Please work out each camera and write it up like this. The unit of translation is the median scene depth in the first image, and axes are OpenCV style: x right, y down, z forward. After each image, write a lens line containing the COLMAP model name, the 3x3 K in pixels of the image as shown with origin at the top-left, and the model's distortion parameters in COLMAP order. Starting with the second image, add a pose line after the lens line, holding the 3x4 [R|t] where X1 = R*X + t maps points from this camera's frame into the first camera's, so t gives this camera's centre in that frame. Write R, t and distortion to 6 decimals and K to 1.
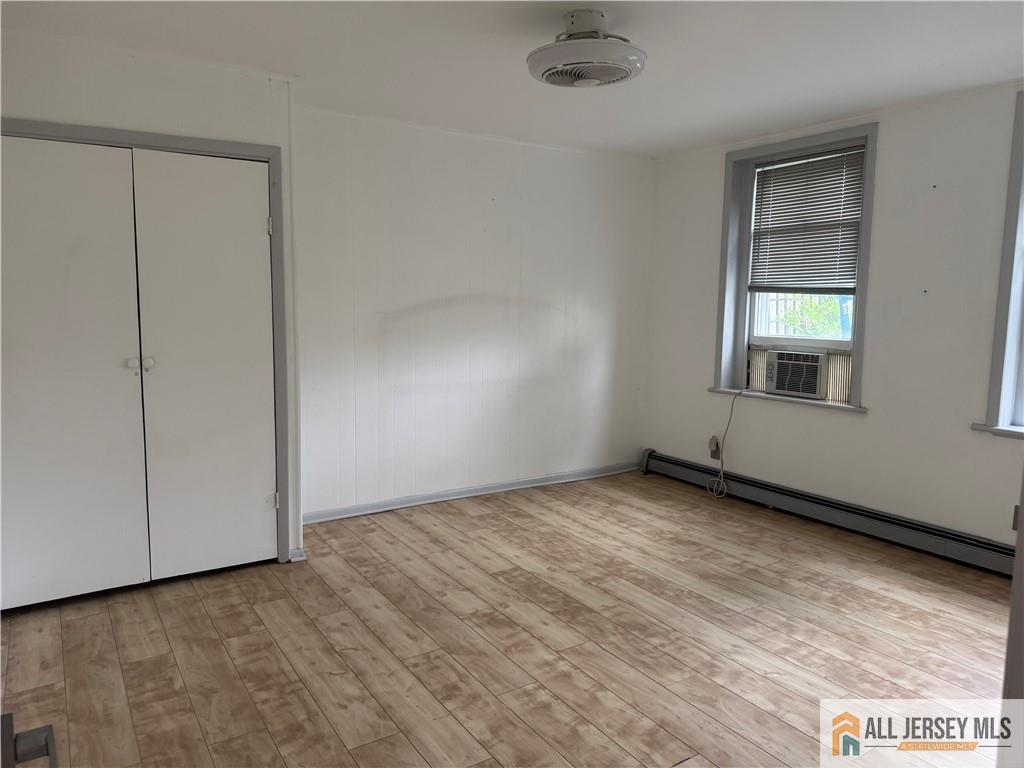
lens RADIAL K [[719.3, 0, 509.3], [0, 719.3, 382.4], [0, 0, 1]] dist [0.005253, -0.024057]
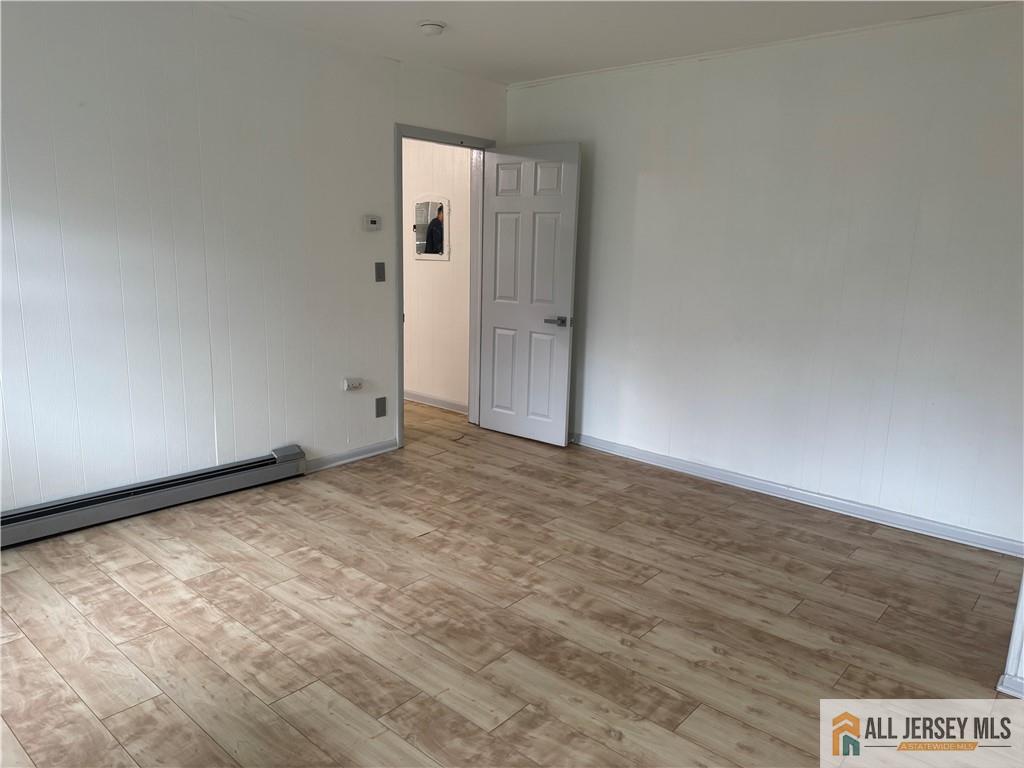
lens RADIAL K [[719.3, 0, 514.0], [0, 719.3, 384.0], [0, 0, 1]] dist [0.005253, -0.024057]
pose [[-0.960165, 0.020365, -0.278691, 0.358319], [-0.069421, 0.948688, 0.308499, -0.207457], [0.270673, 0.315557, -0.909483, 1.766757]]
